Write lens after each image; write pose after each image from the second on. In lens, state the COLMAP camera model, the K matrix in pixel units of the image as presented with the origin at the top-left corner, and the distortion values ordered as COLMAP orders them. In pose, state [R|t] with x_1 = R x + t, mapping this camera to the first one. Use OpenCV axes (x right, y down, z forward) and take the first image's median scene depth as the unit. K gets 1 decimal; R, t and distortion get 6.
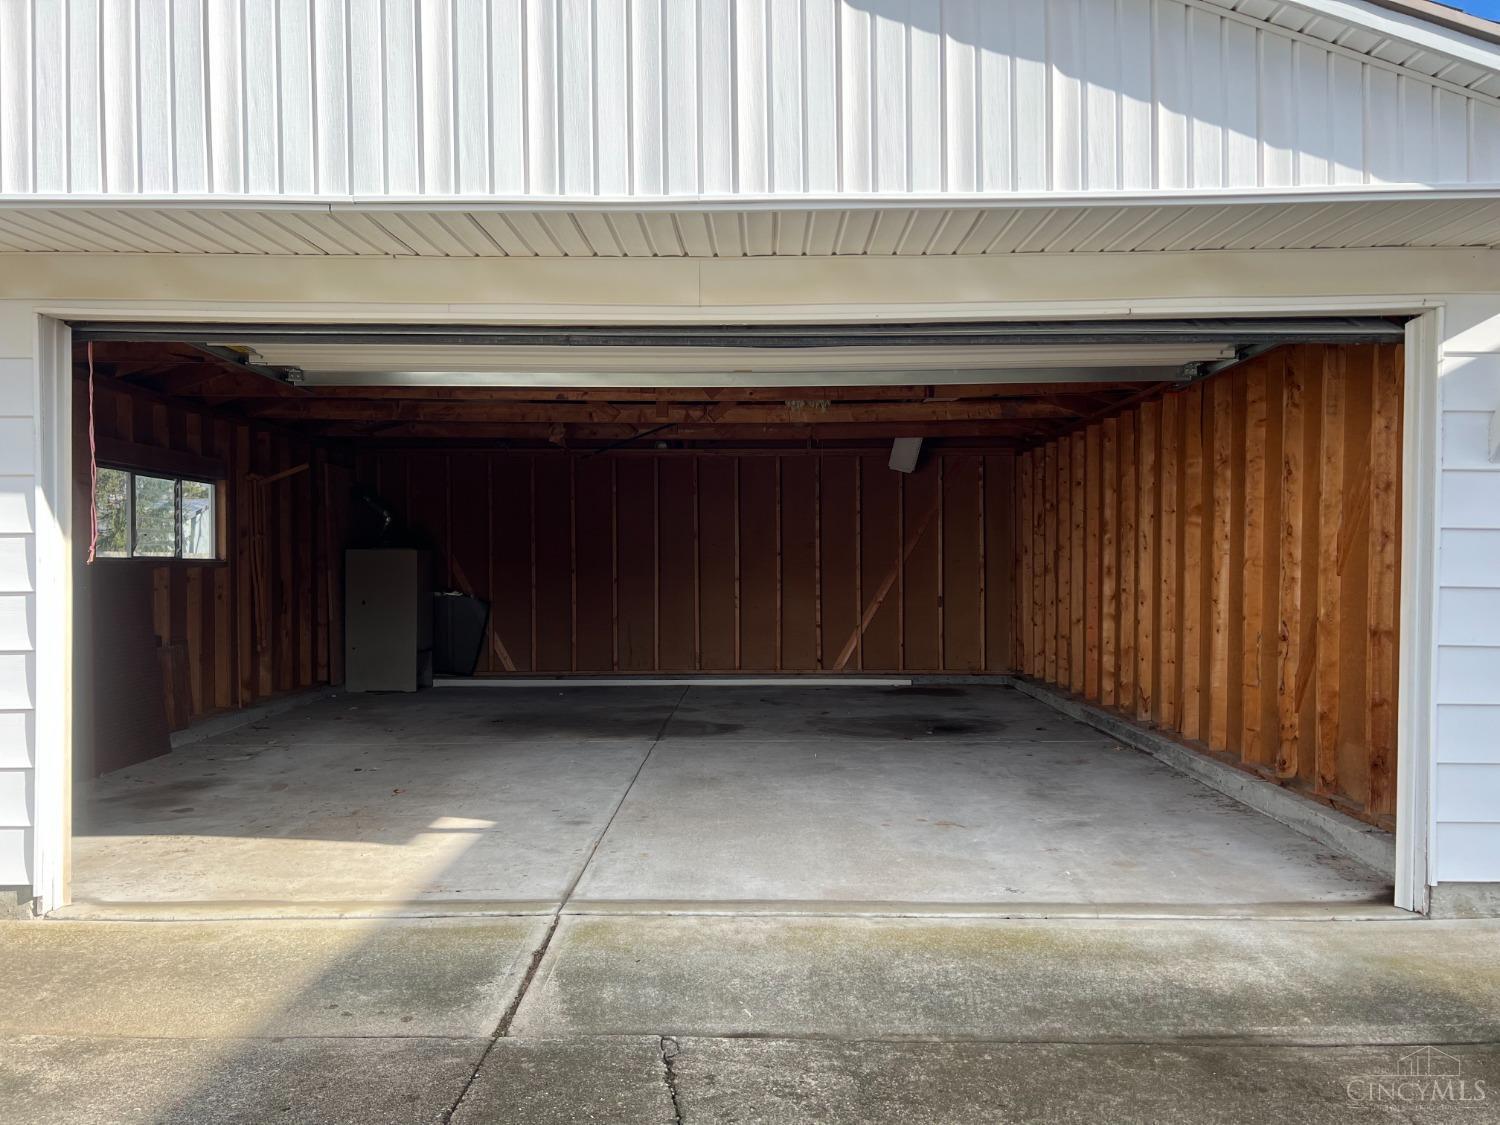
lens RADIAL K [[1125.0, 0, 762.4], [0, 1125.0, 558.0], [0, 0, 1]] dist [0.076414, -0.097831]
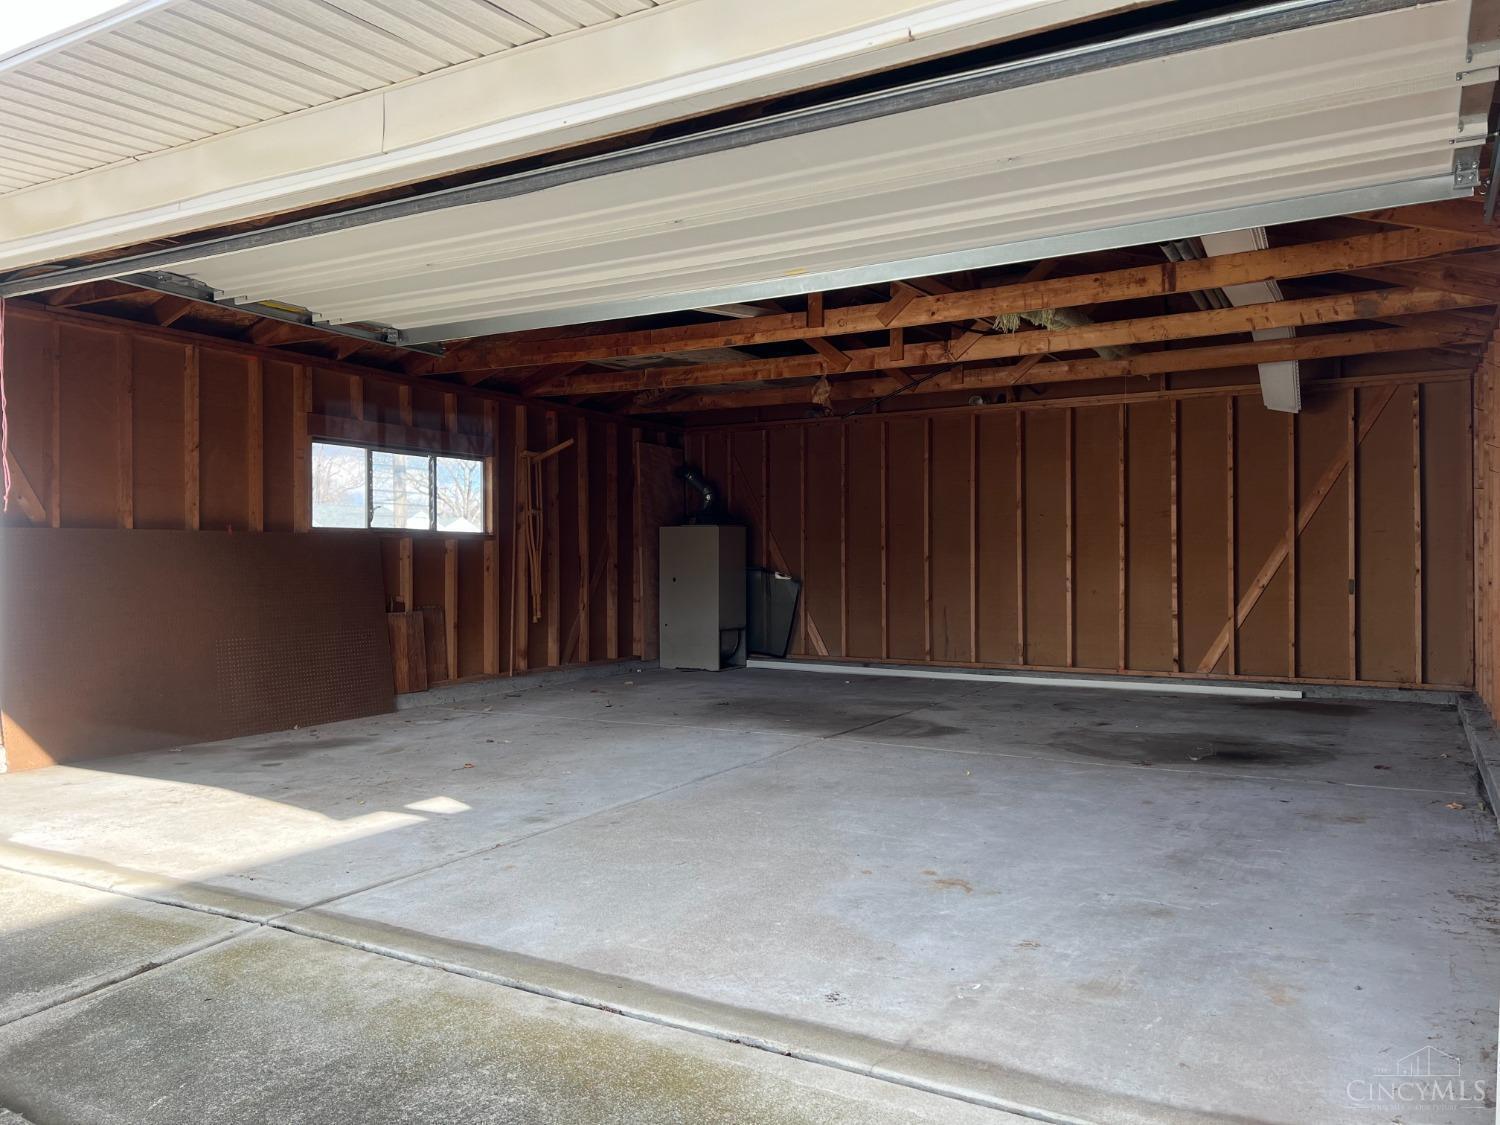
lens RADIAL K [[1127.2, 0, 750.0], [0, 1127.2, 562.5], [0, 0, 1]] dist [0.074502, -0.080882]
pose [[0.865046, 0.000617, -0.501692, 0.460798], [0.003238, 0.999972, 0.006813, 0.039229], [0.501682, -0.007518, 0.865019, 0.388623]]
